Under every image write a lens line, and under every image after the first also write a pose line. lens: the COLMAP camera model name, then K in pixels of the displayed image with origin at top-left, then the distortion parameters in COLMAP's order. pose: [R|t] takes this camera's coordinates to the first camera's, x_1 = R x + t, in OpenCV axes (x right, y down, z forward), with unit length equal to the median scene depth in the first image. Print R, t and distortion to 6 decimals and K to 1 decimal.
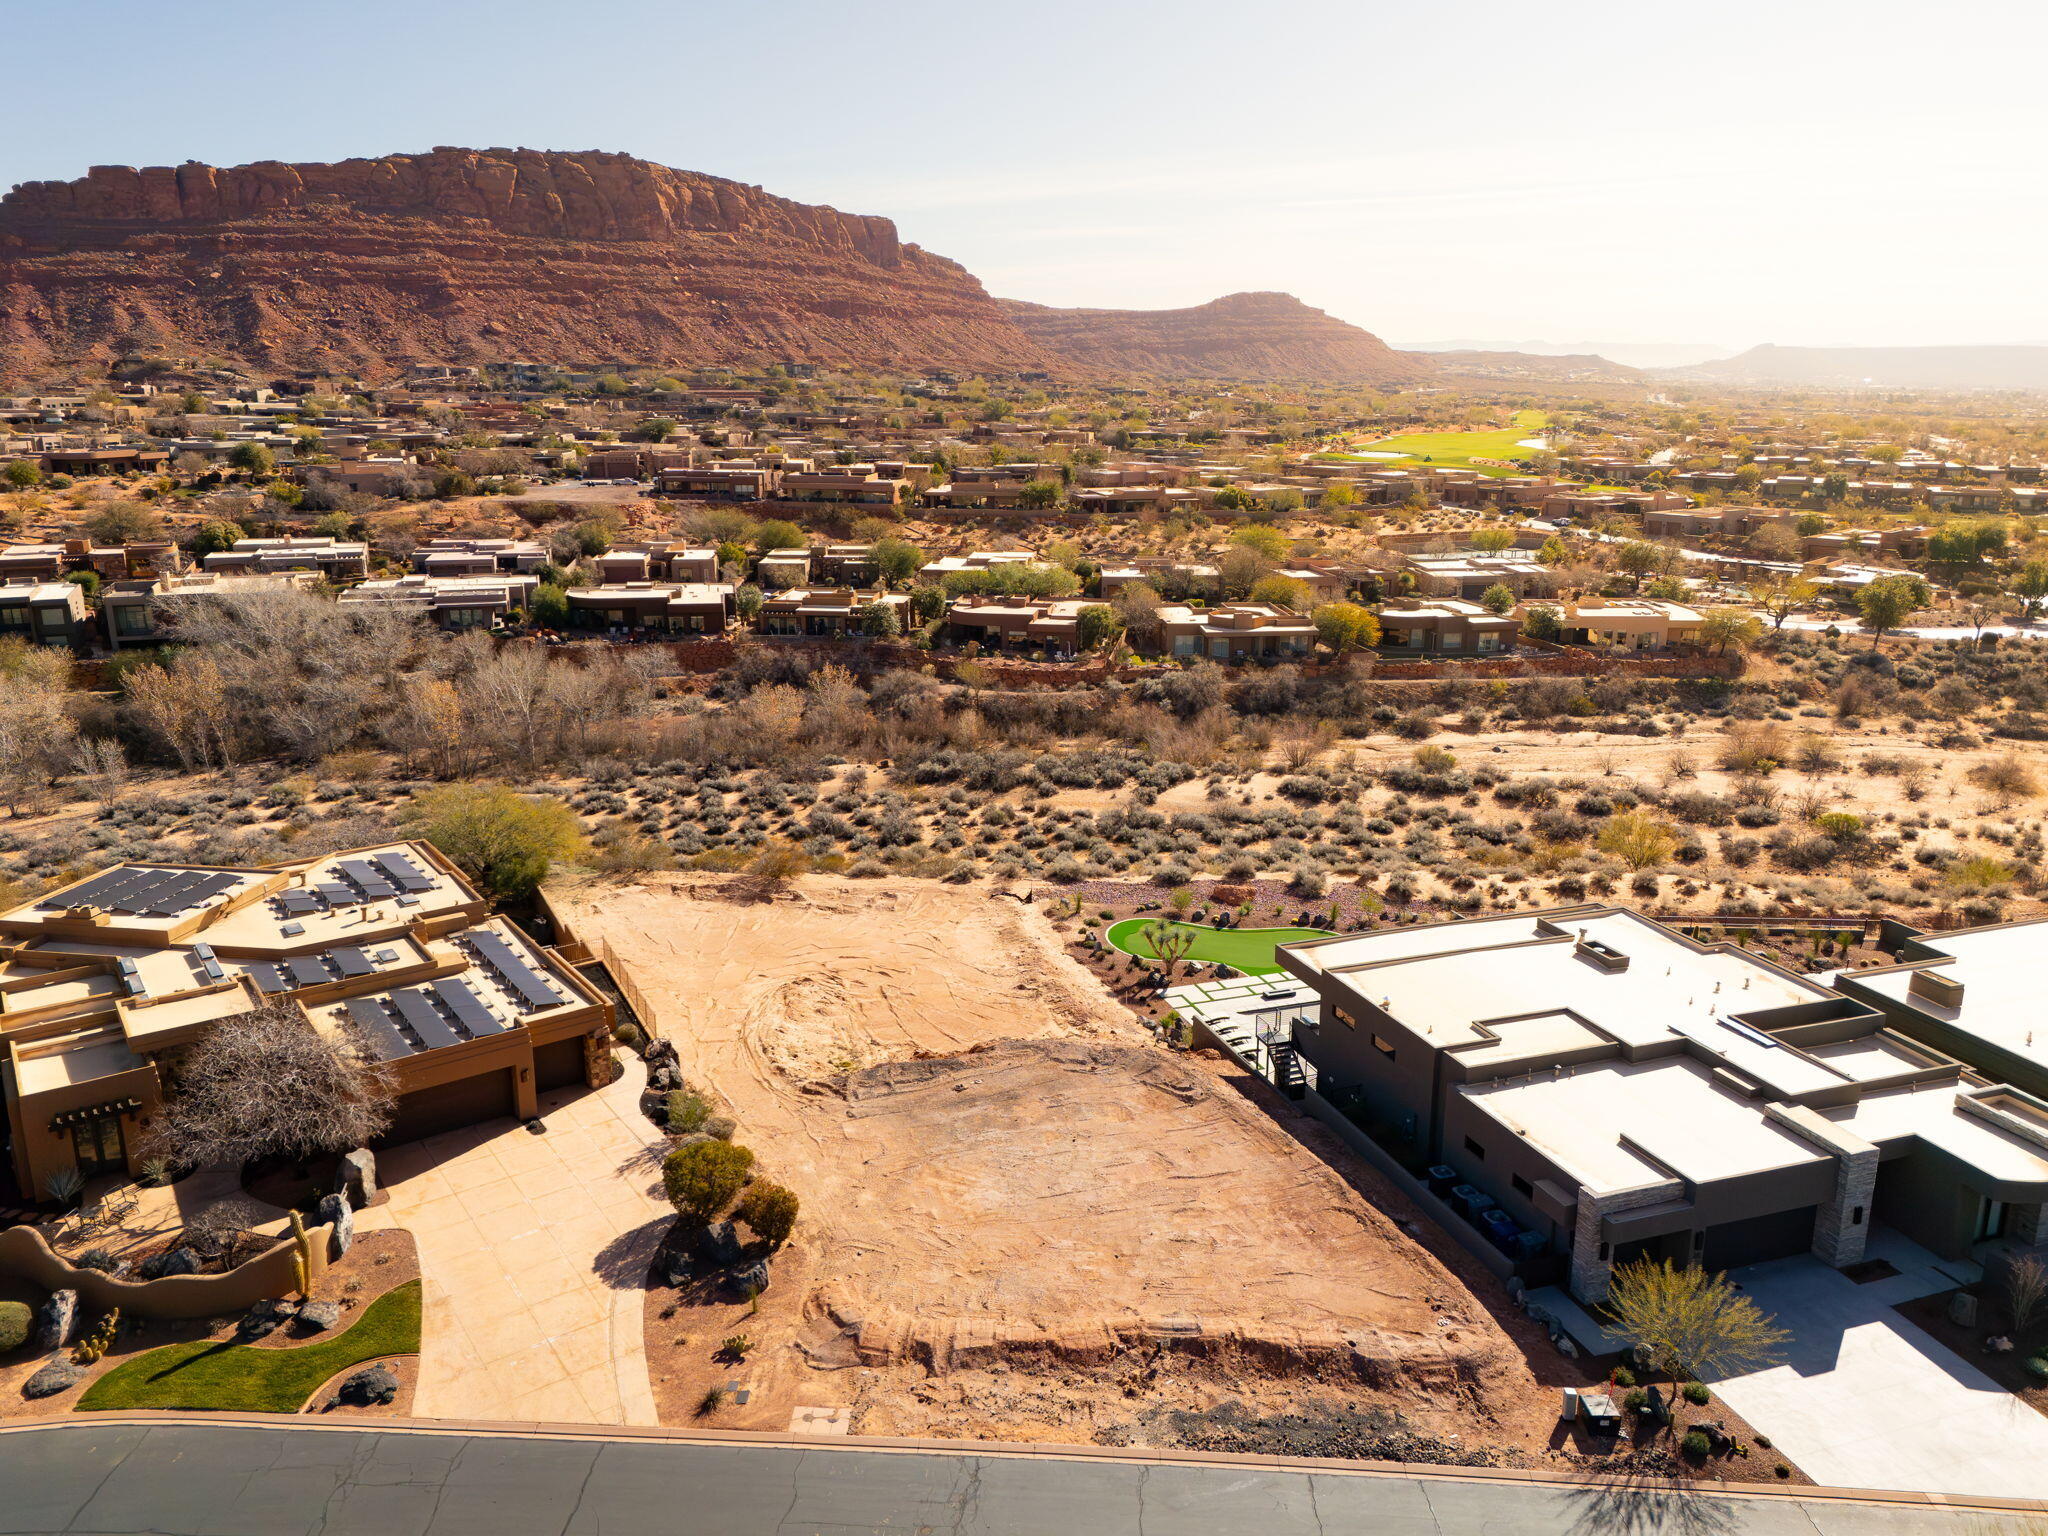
lens RADIAL K [[1495.0, 0, 1018.2], [0, 1495.0, 774.1], [0, 0, 1]] dist [0.077703, -0.064241]
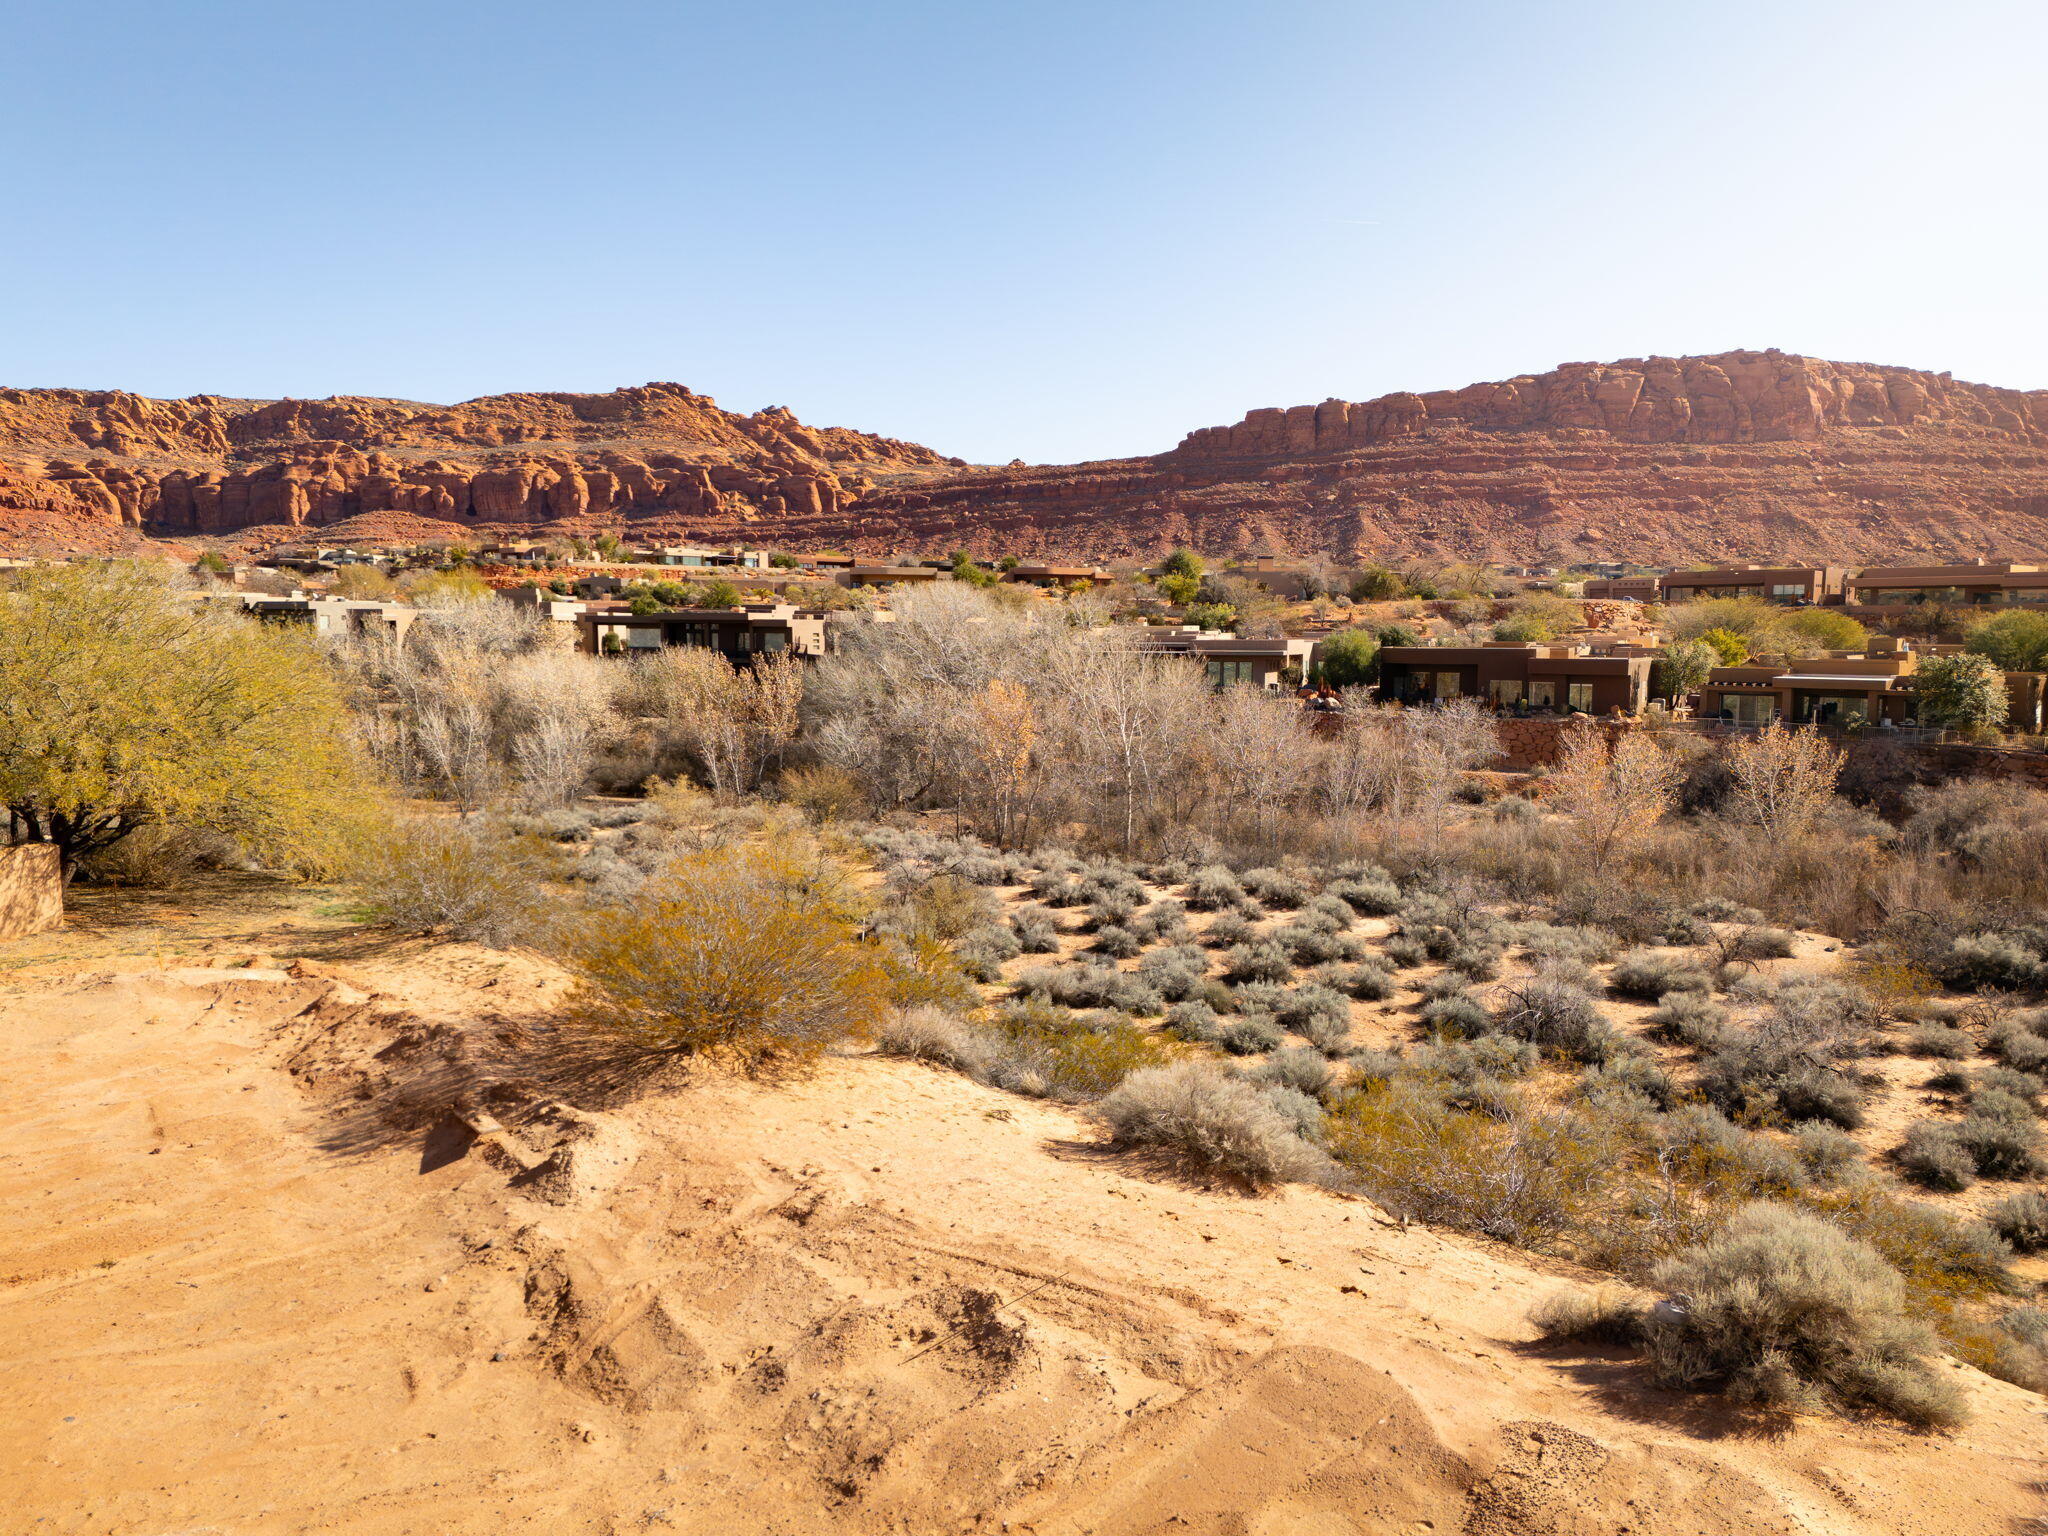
lens RADIAL K [[1495.0, 0, 1028.6], [0, 1495.0, 765.1], [0, 0, 1]] dist [0.077703, -0.064241]
pose [[0.762121, 0.062646, -0.644397, -0.002696], [-0.172730, 0.978906, -0.109120, 0.023565], [0.623968, 0.194469, 0.756865, 0.438439]]
